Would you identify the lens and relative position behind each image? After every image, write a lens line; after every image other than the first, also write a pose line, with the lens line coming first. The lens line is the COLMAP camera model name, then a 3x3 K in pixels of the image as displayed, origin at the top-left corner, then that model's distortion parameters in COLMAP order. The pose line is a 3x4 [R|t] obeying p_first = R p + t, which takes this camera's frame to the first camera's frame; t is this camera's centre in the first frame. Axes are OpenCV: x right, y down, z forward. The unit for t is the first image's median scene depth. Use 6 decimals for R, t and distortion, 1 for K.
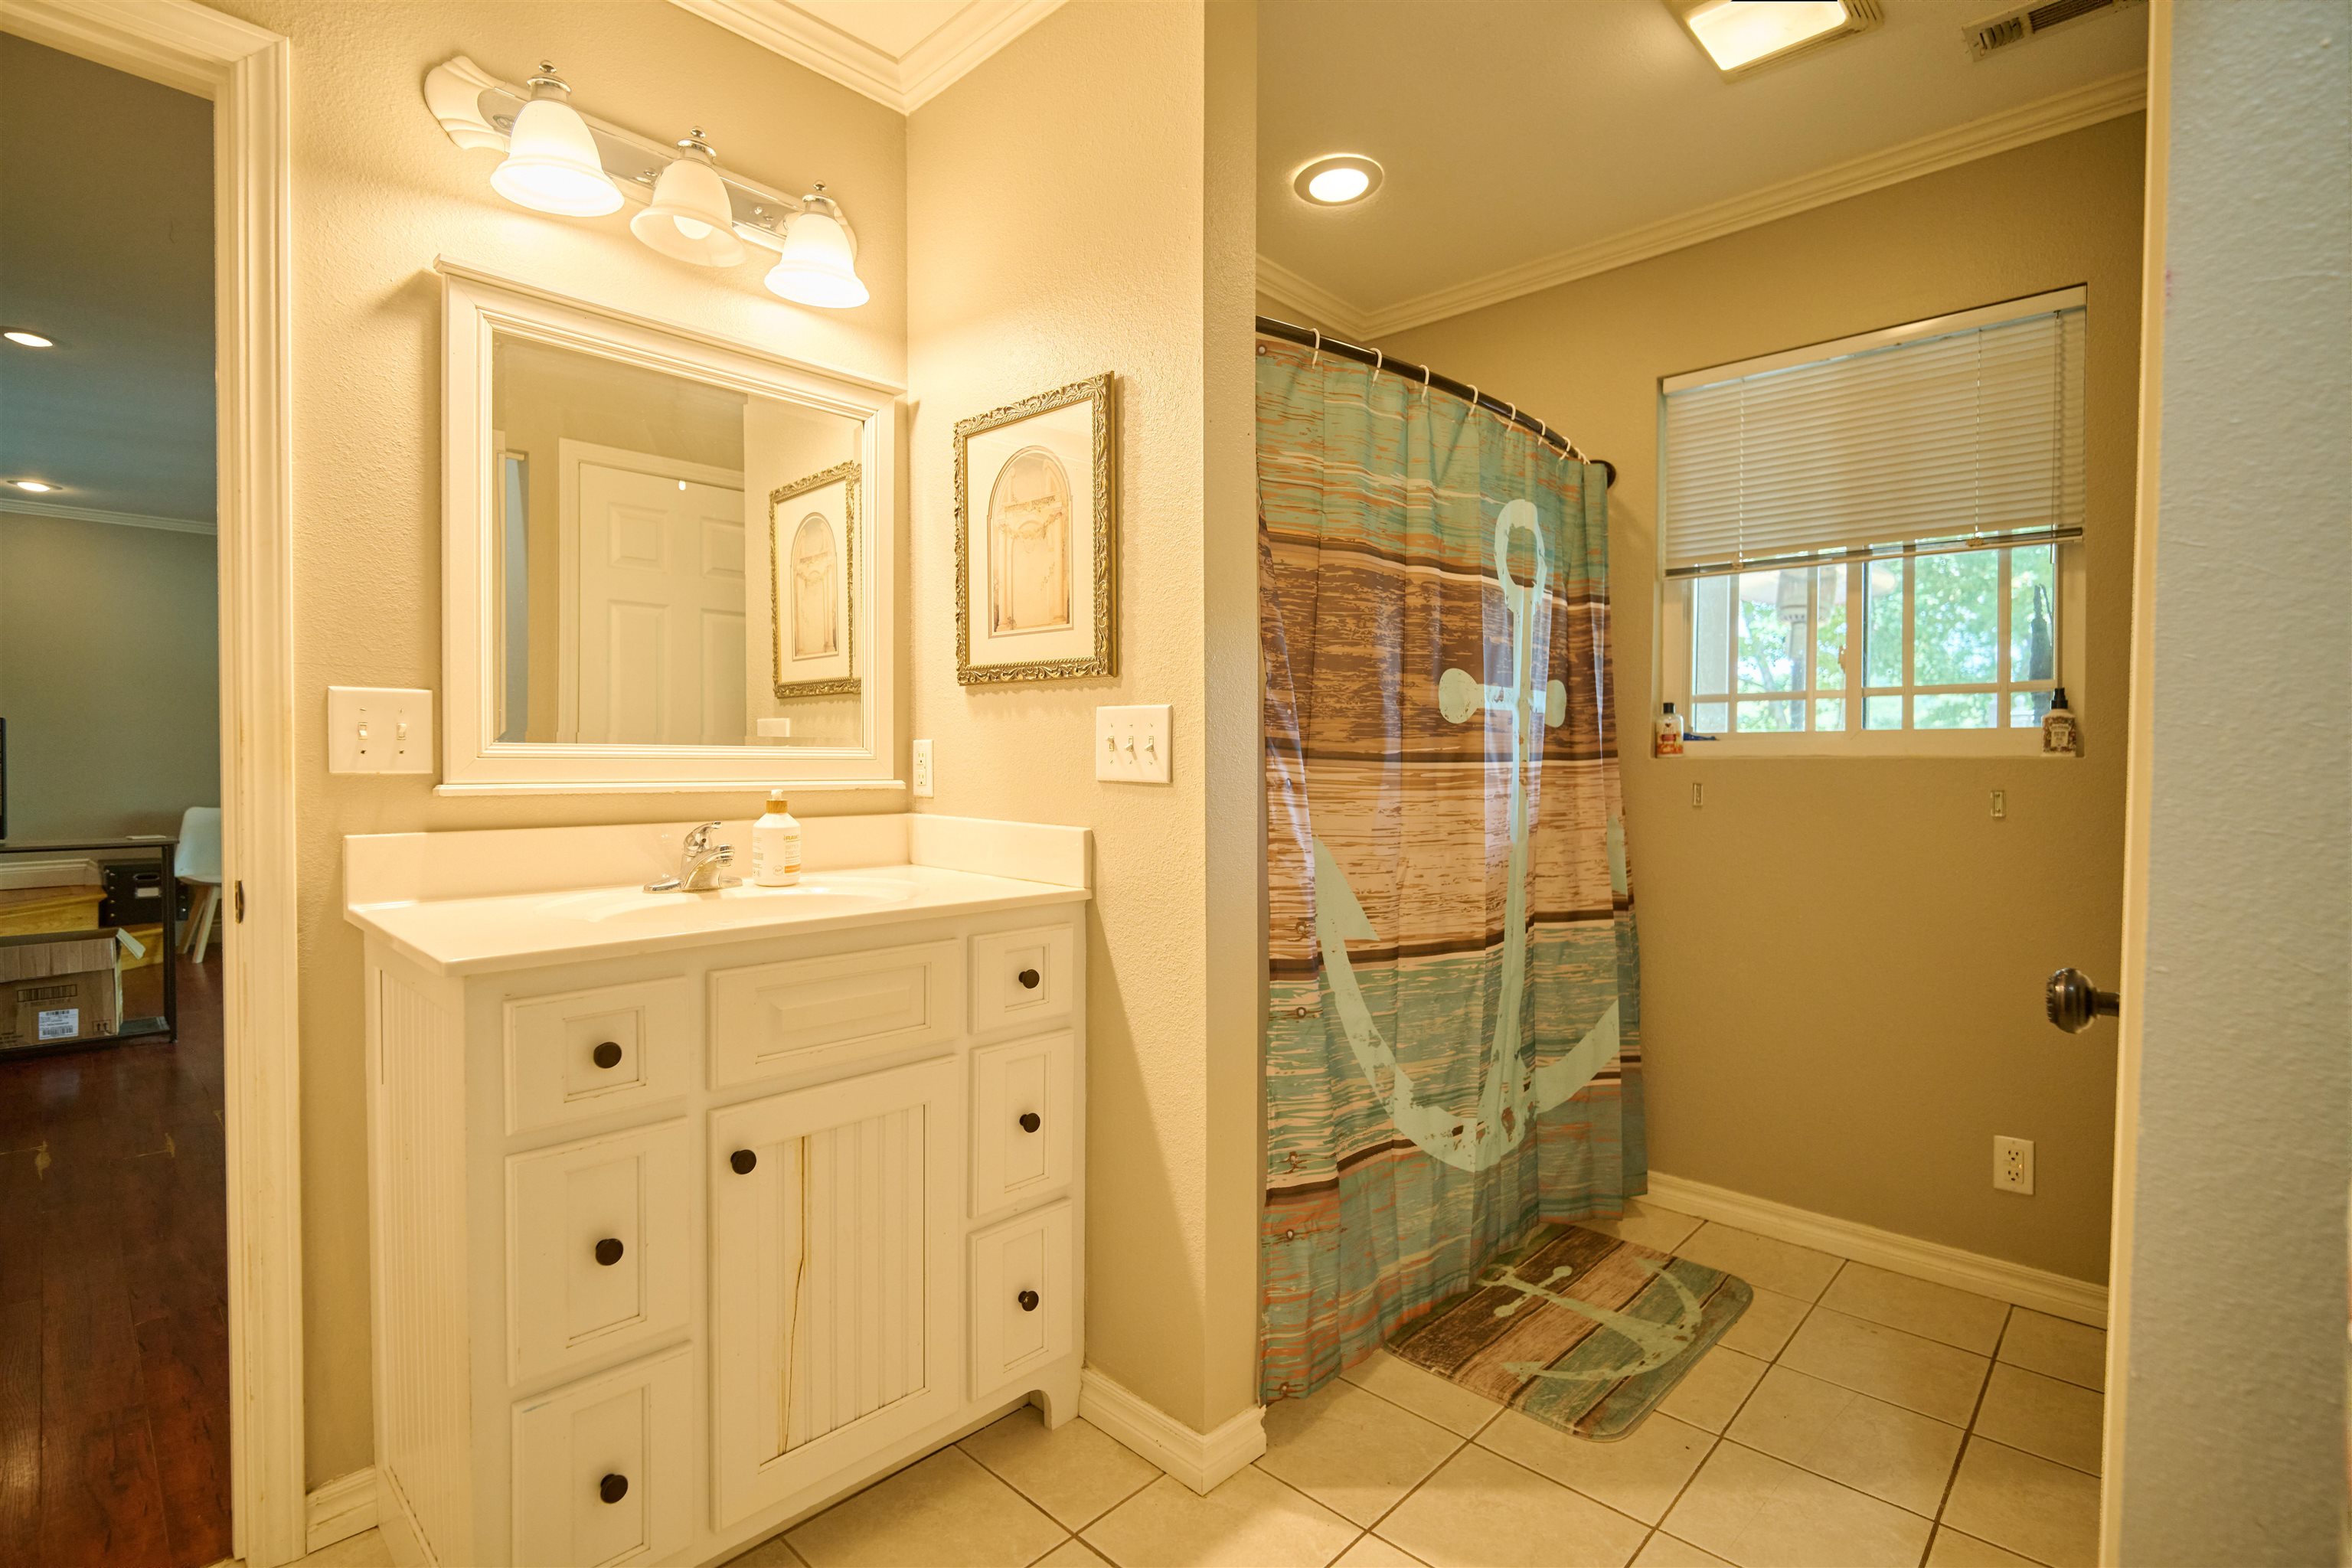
lens RADIAL K [[1082.2, 0, 1173.9], [0, 1082.2, 772.5], [0, 0, 1]] dist [-0.011401, -0.003496]
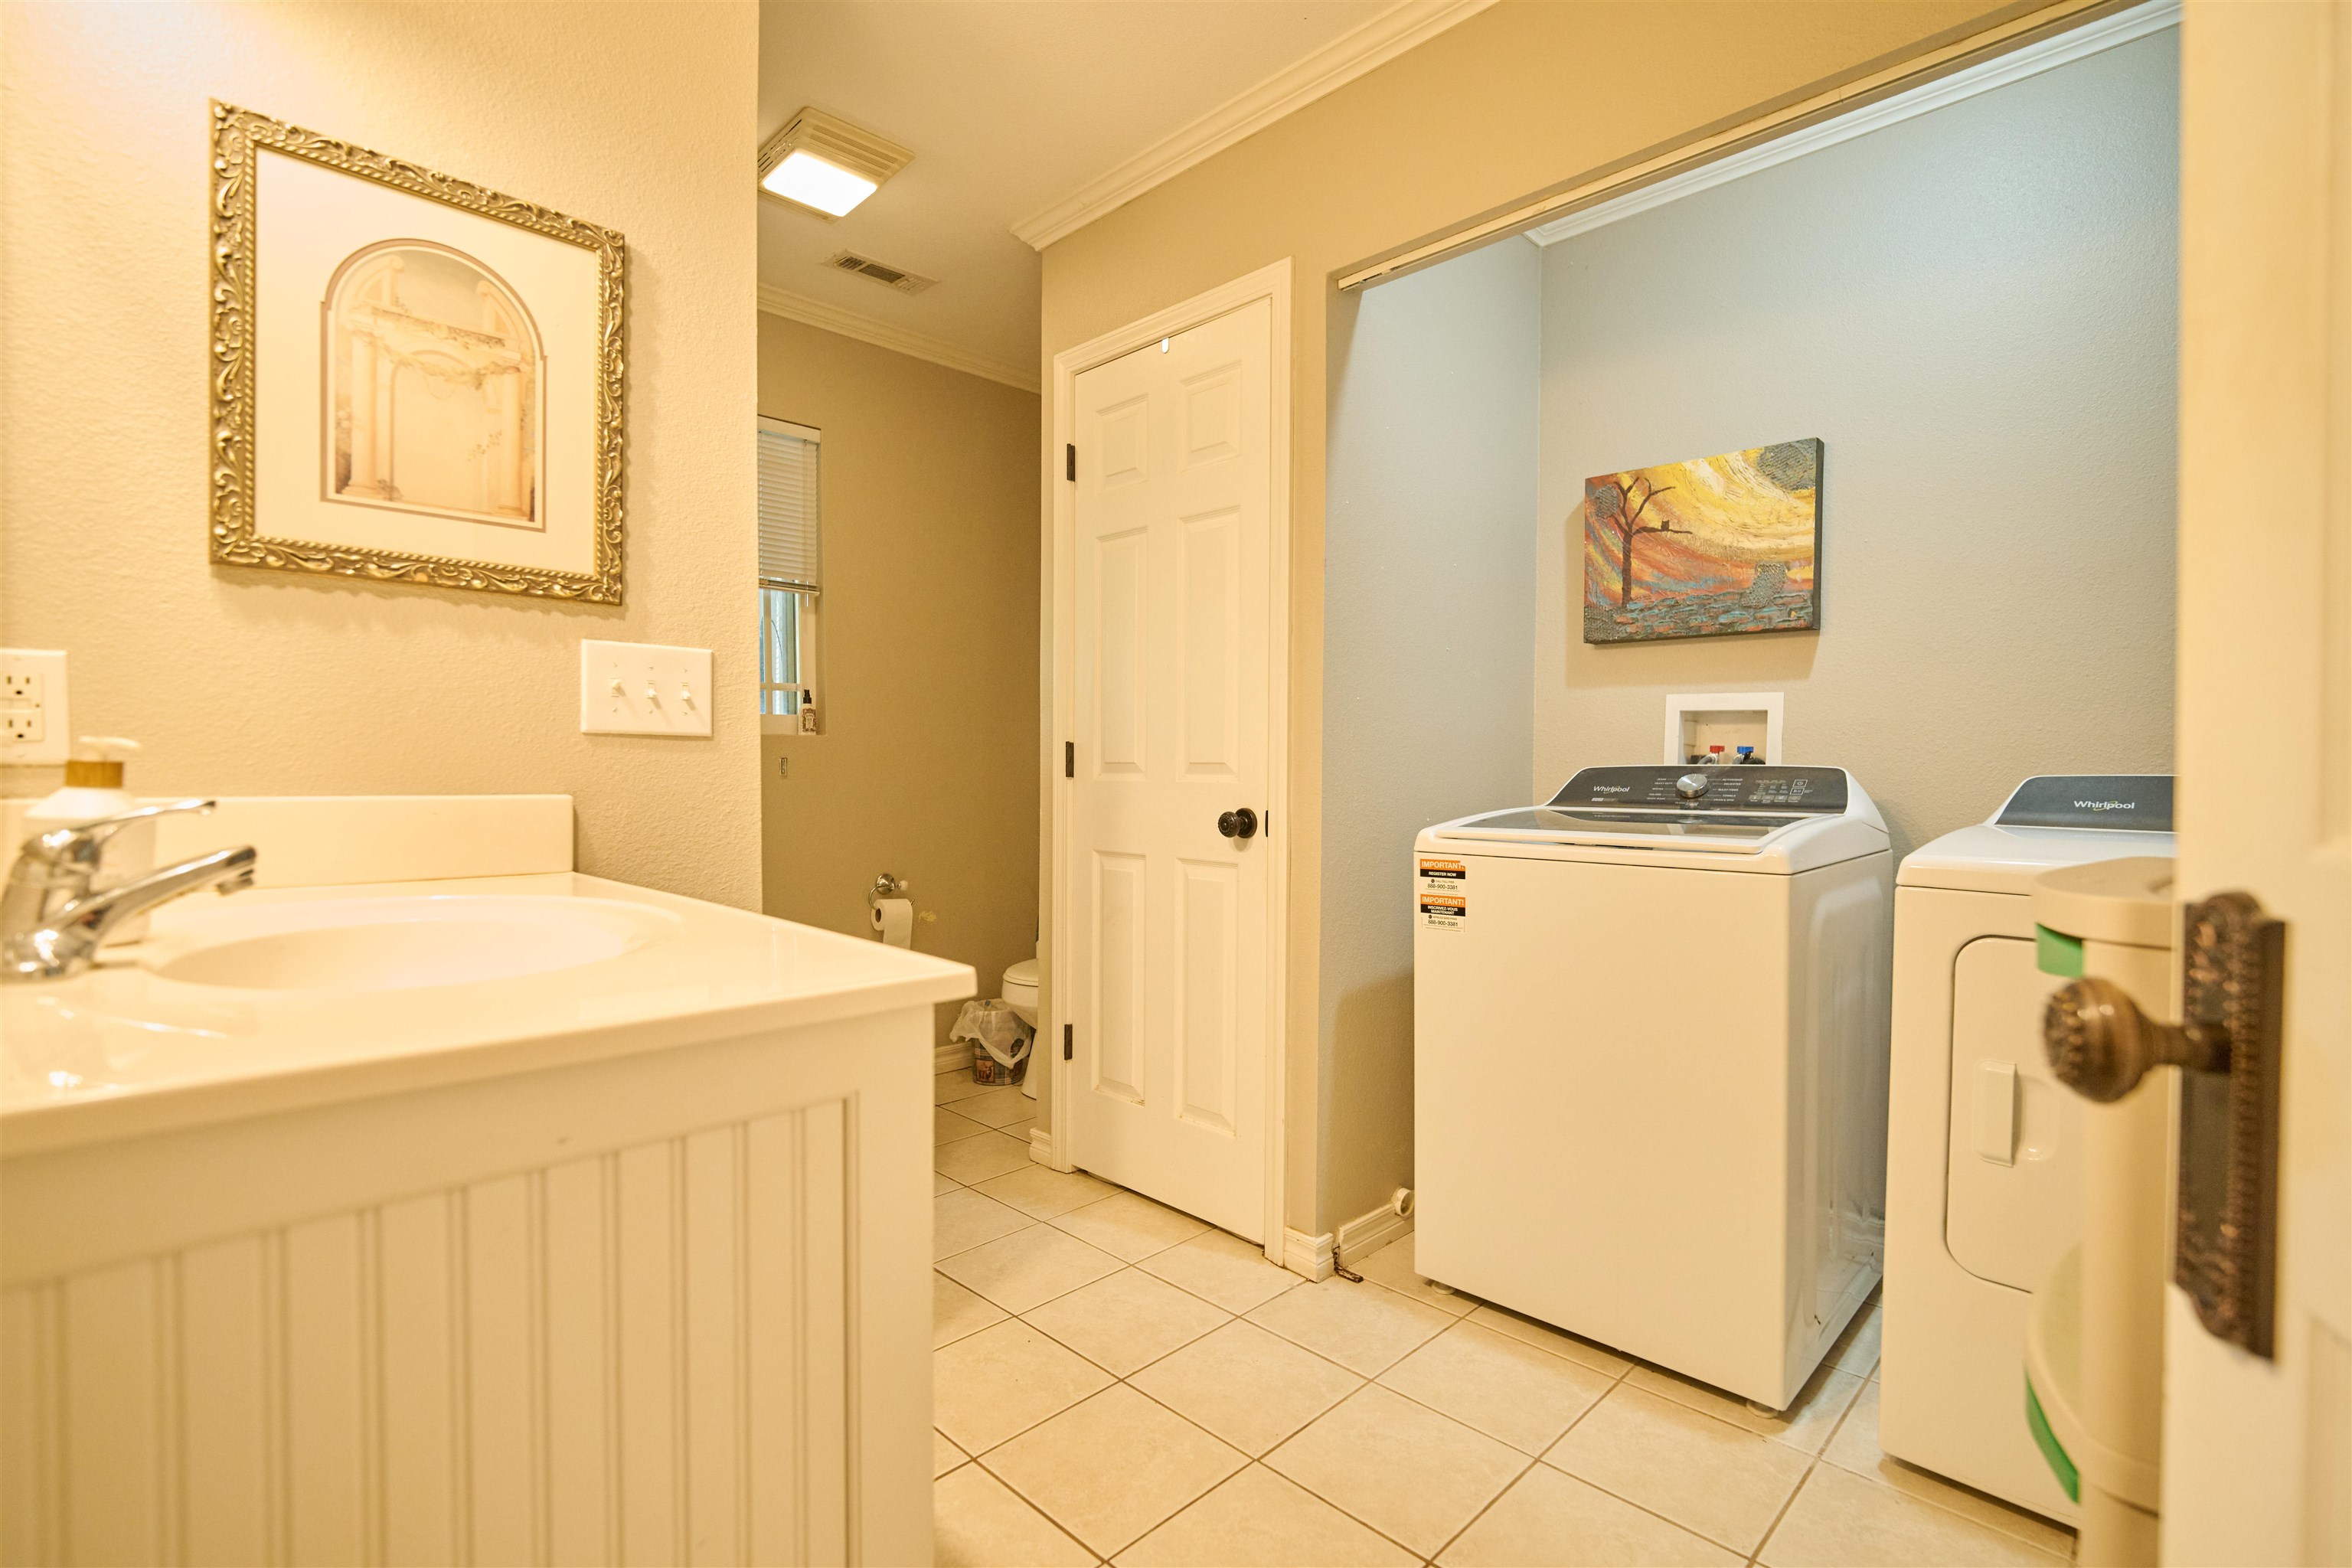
lens RADIAL K [[1082.2, 0, 1173.5], [0, 1082.2, 777.3], [0, 0, 1]] dist [-0.011401, -0.003496]
pose [[0.019856, -0.017638, 0.999647, -0.799996], [0.015849, 0.999724, 0.017324, 0.031128], [-0.999677, 0.015500, 0.020130, 0.523951]]
